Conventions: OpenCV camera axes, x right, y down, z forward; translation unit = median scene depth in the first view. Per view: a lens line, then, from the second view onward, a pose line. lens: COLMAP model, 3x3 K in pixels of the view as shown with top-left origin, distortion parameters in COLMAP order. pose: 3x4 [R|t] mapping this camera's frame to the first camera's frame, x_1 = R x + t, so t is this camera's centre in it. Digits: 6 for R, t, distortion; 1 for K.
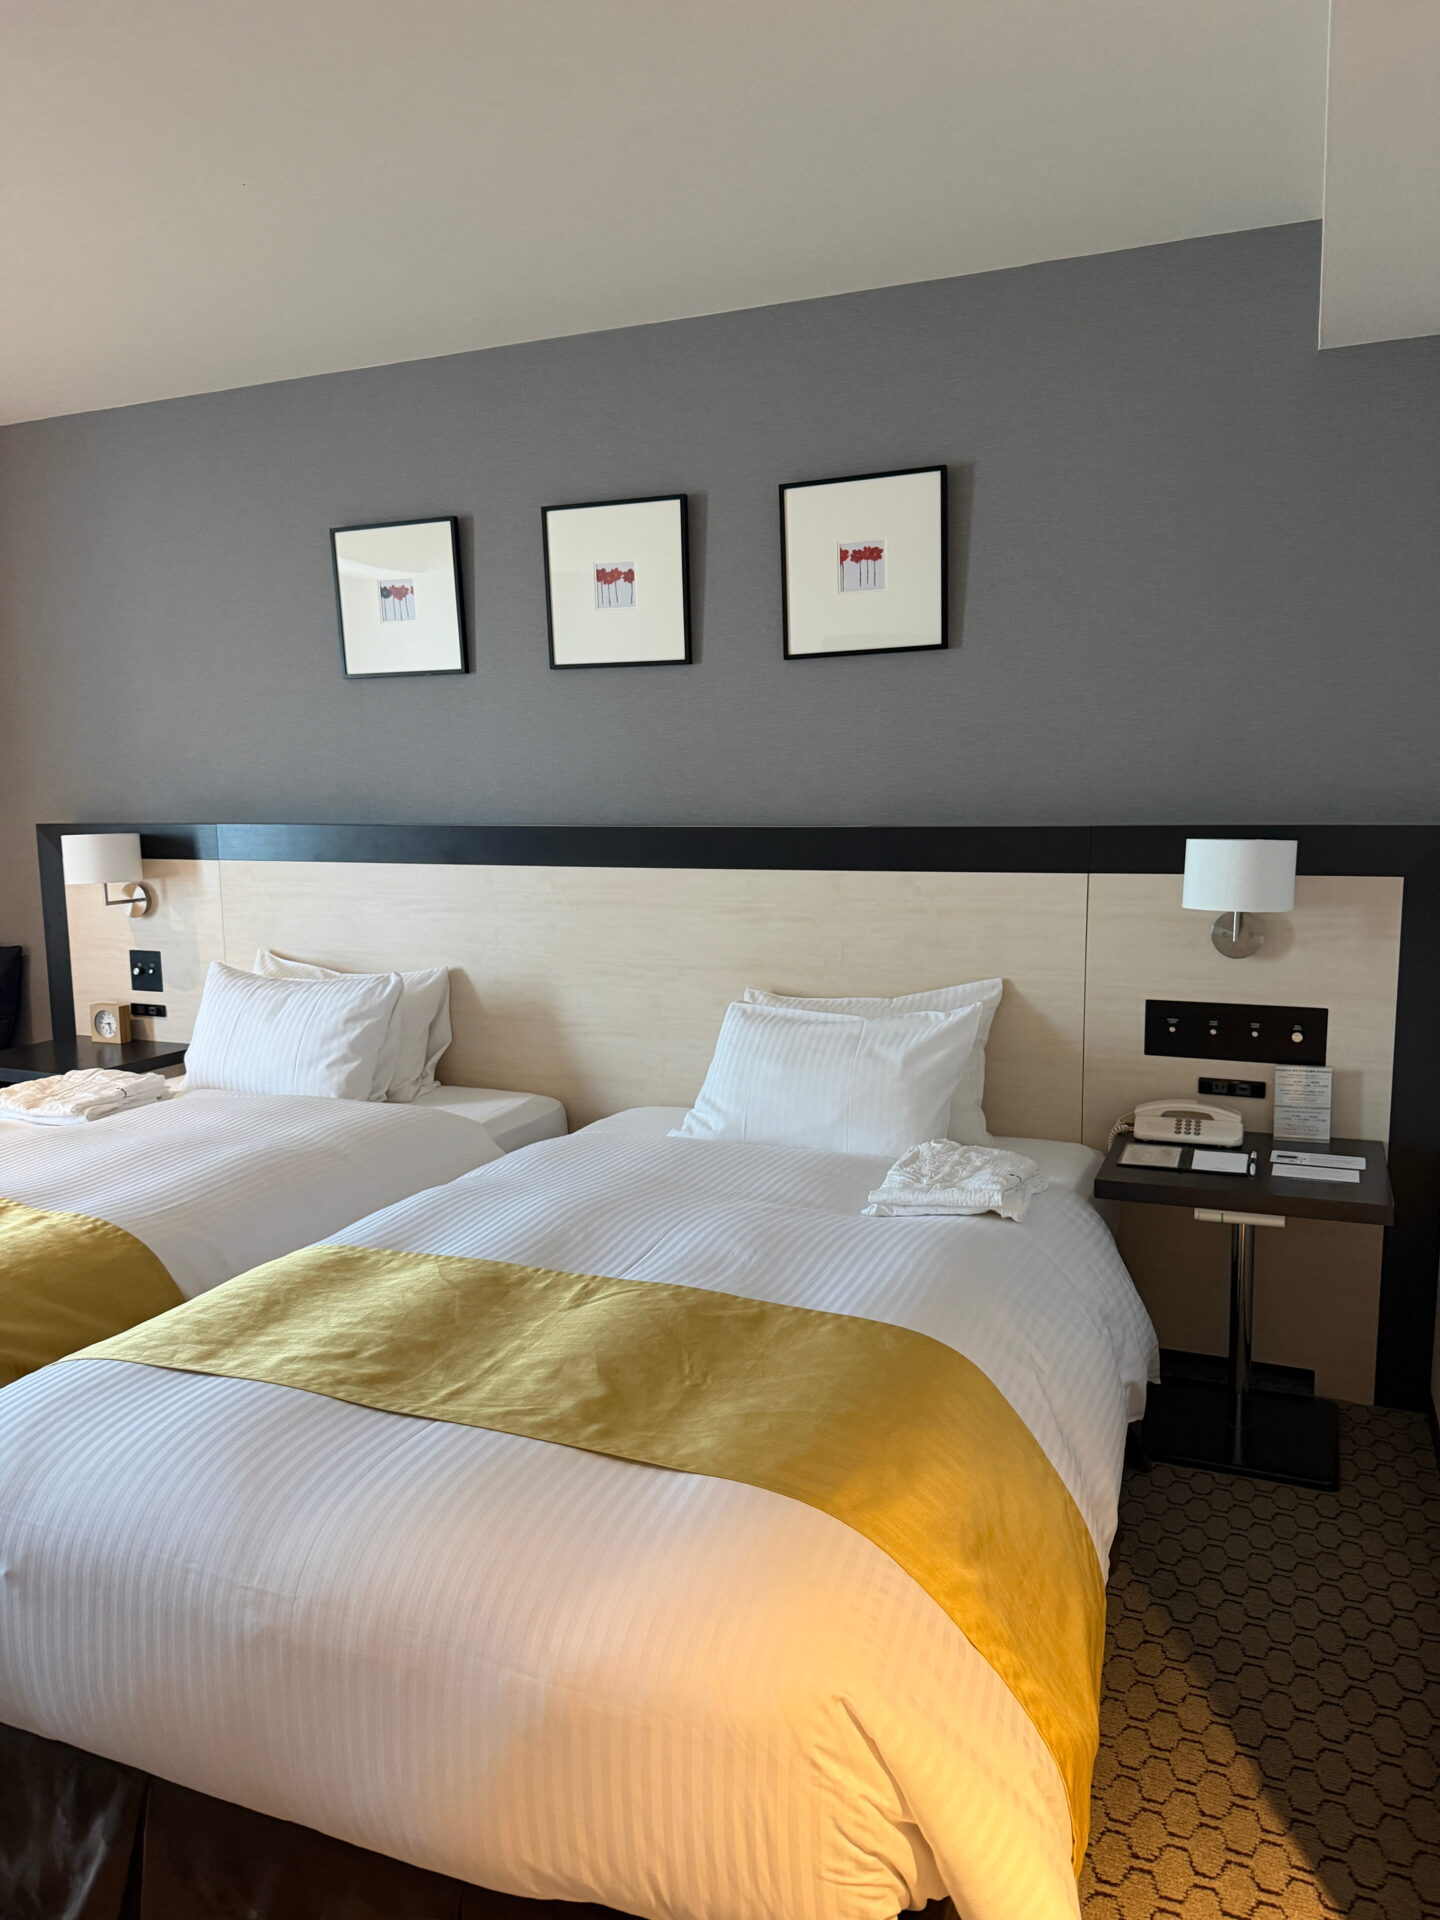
lens RADIAL K [[1326.9, 0, 727.3], [0, 1326.9, 984.3], [0, 0, 1]] dist [0.144351, -0.234537]
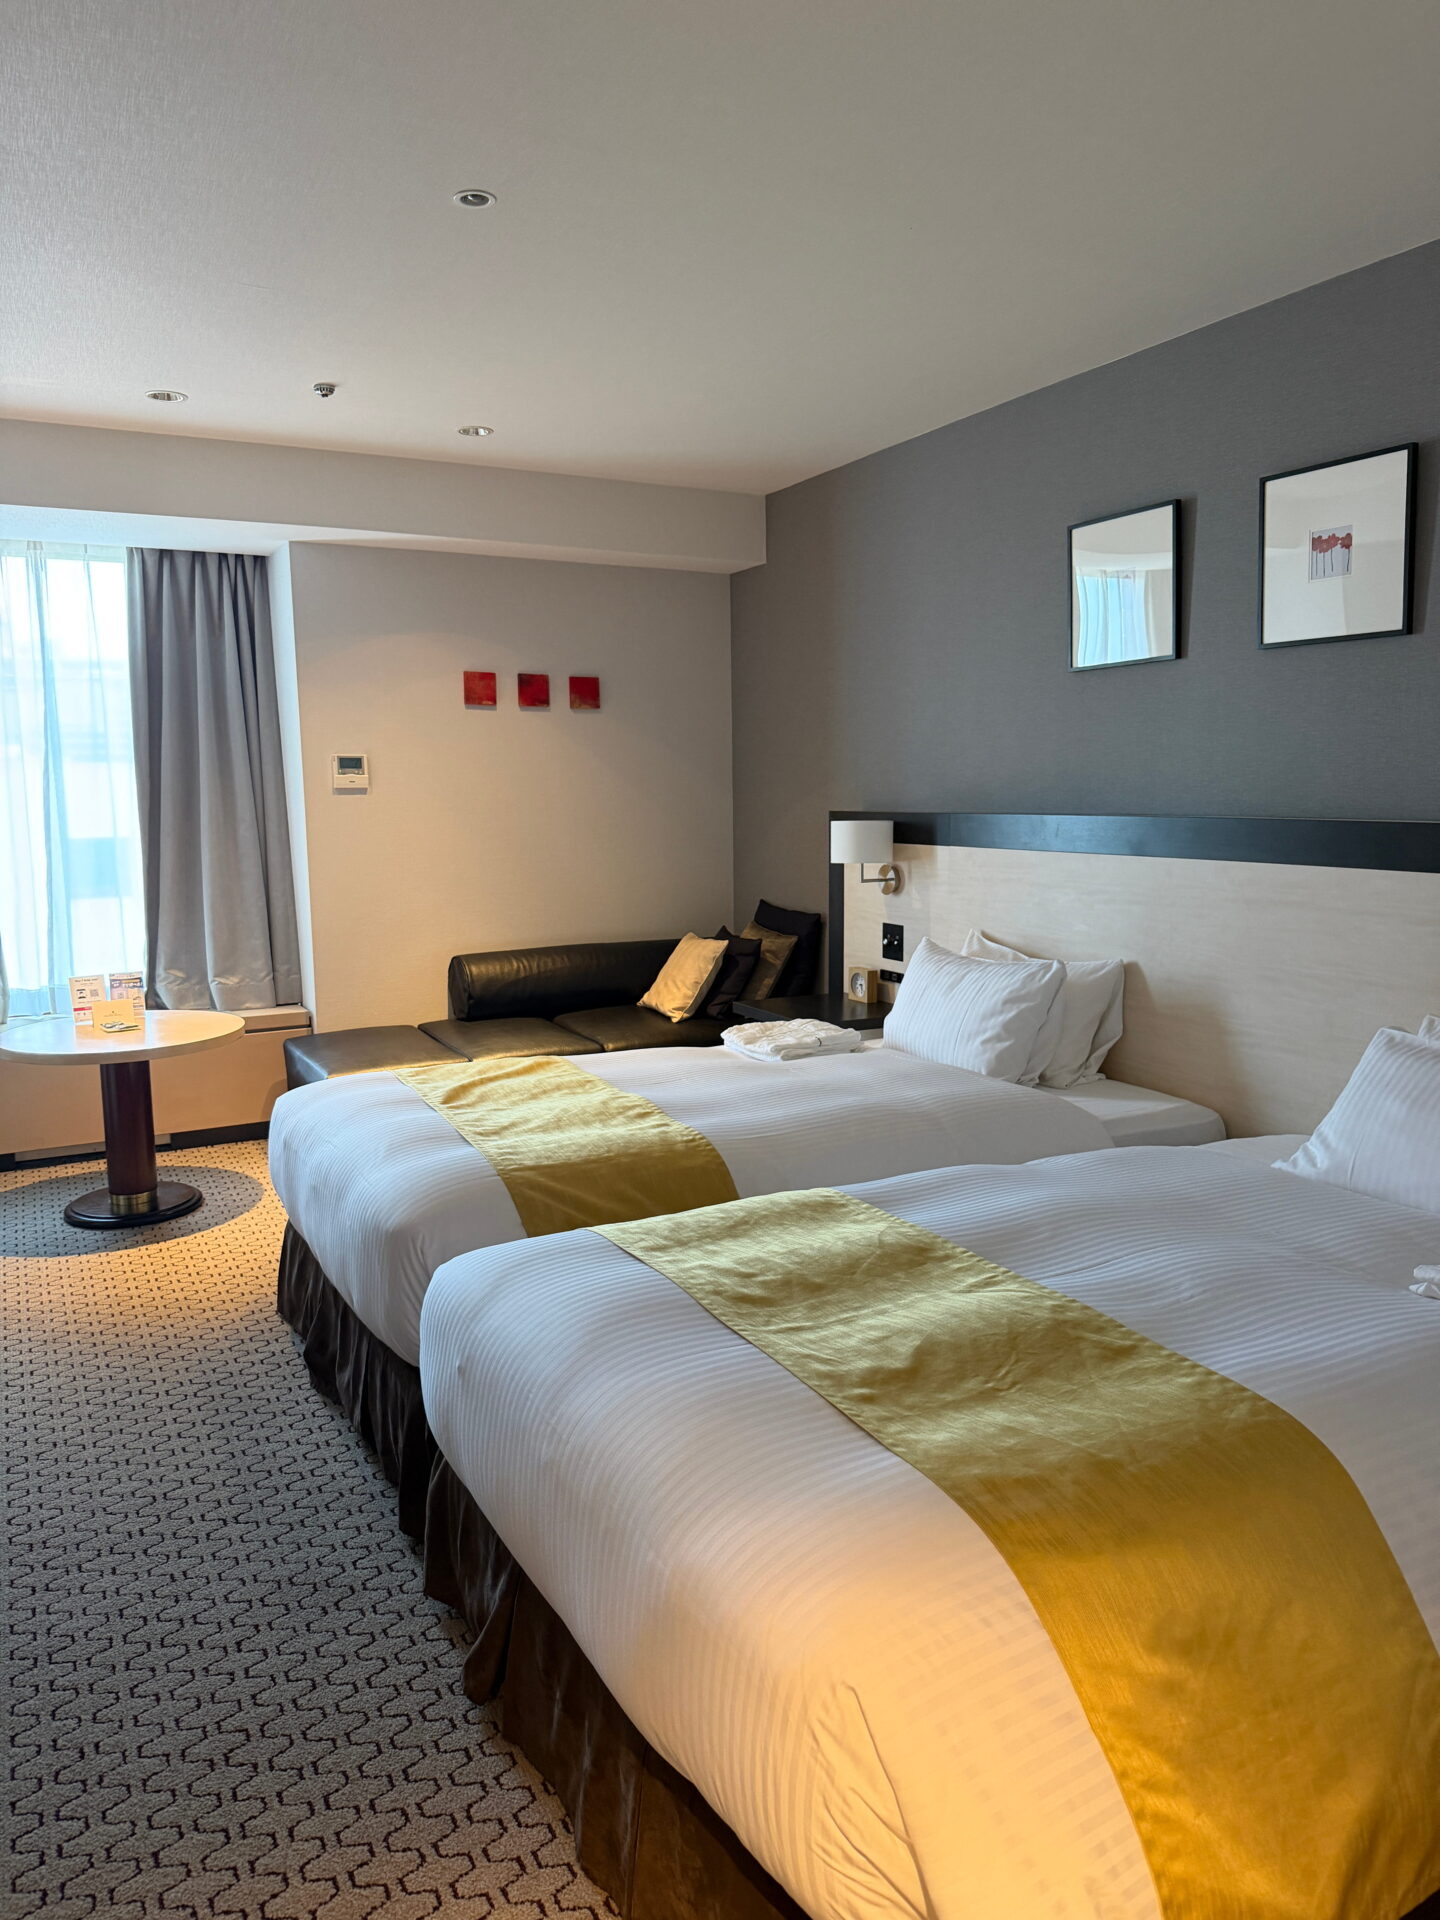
lens RADIAL K [[1326.9, 0, 727.3], [0, 1326.9, 984.3], [0, 0, 1]] dist [0.144351, -0.234537]
pose [[0.776336, 0.100259, -0.622295, 0.196565], [-0.095429, 0.994584, 0.041189, -0.008828], [0.623054, 0.027409, 0.781699, 0.046731]]
